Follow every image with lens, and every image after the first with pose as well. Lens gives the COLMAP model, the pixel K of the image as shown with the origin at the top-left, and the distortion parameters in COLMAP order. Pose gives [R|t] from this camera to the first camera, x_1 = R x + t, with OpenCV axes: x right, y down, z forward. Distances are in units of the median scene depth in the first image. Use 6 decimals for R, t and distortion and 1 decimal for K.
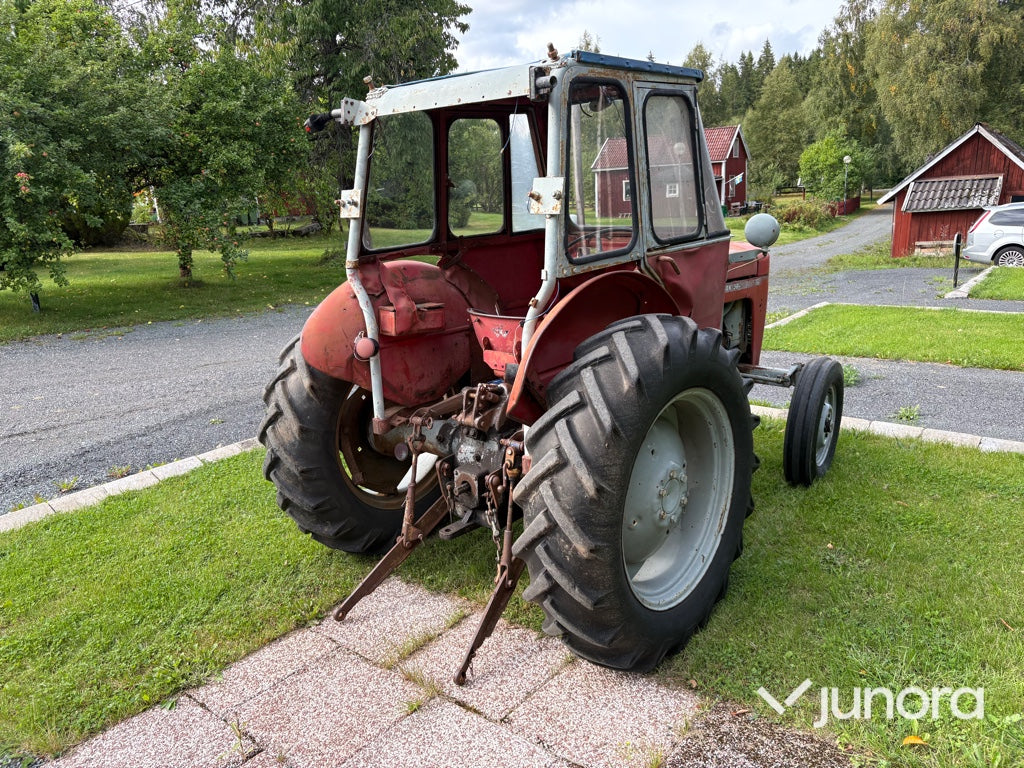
lens RADIAL K [[776.7, 0, 504.6], [0, 776.7, 385.6], [0, 0, 1]] dist [0.052533, -0.051550]
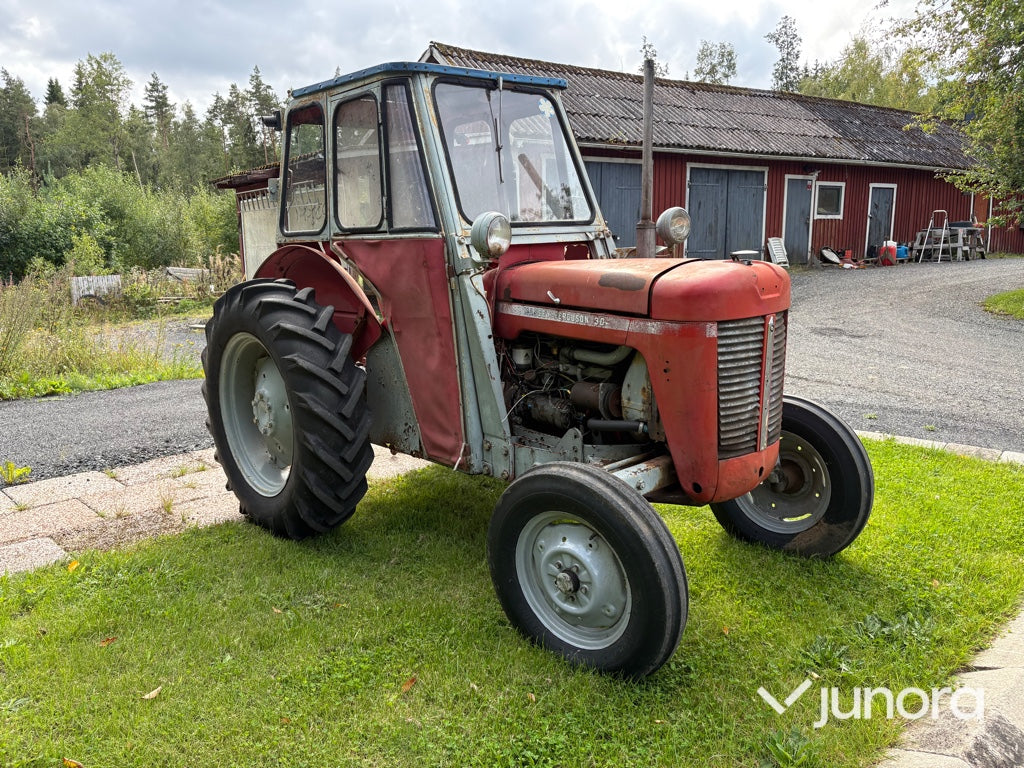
lens RADIAL K [[776.7, 0, 511.8], [0, 776.7, 377.6], [0, 0, 1]] dist [0.052533, -0.051550]
pose [[-0.109539, 0.235683, -0.965637, 0.943673], [-0.222128, 0.941110, 0.254895, -0.230548], [0.968845, 0.242416, -0.050737, 0.952427]]
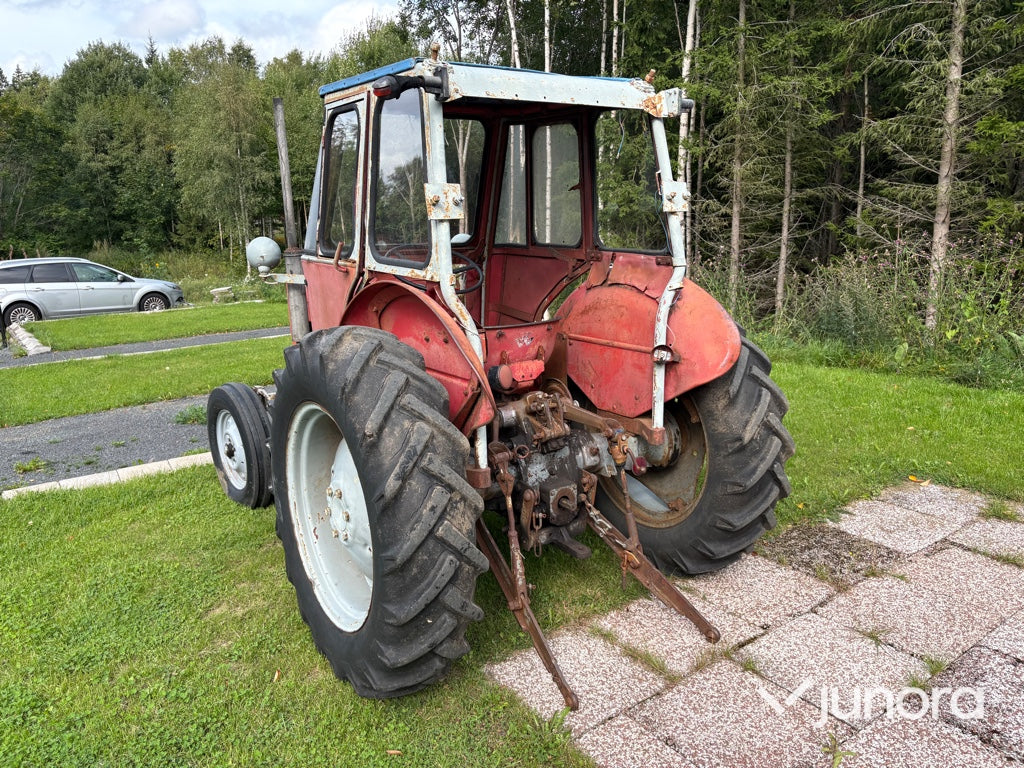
lens RADIAL K [[776.7, 0, 515.9], [0, 776.7, 382.0], [0, 0, 1]] dist [0.052533, -0.051550]
pose [[0.242186, -0.166983, 0.955752, -0.700651], [0.252417, 0.962001, 0.104113, -0.091973], [-0.936820, 0.216034, 0.275133, 0.565356]]
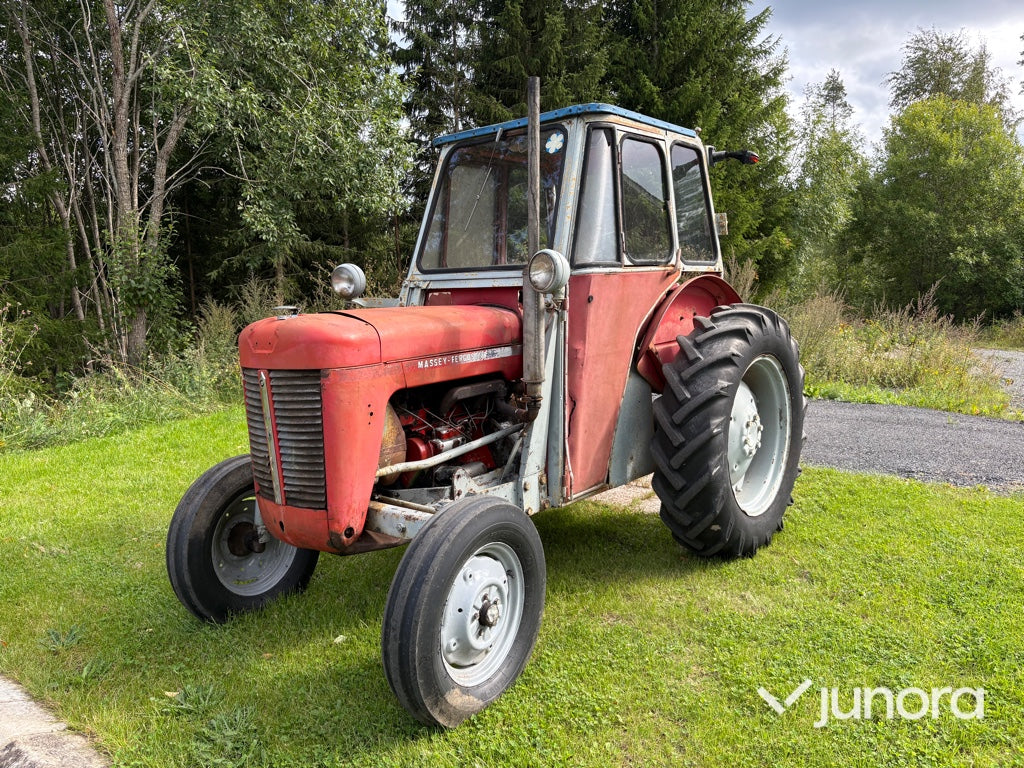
lens RADIAL K [[779.0, 0, 509.4], [0, 779.0, 380.9], [0, 0, 1]] dist [0.052573, -0.055122]
pose [[-0.995881, 0.087066, -0.025302, 0.147349], [0.070849, 0.921420, 0.382055, -0.381196], [0.056577, 0.378689, -0.923793, 1.690420]]
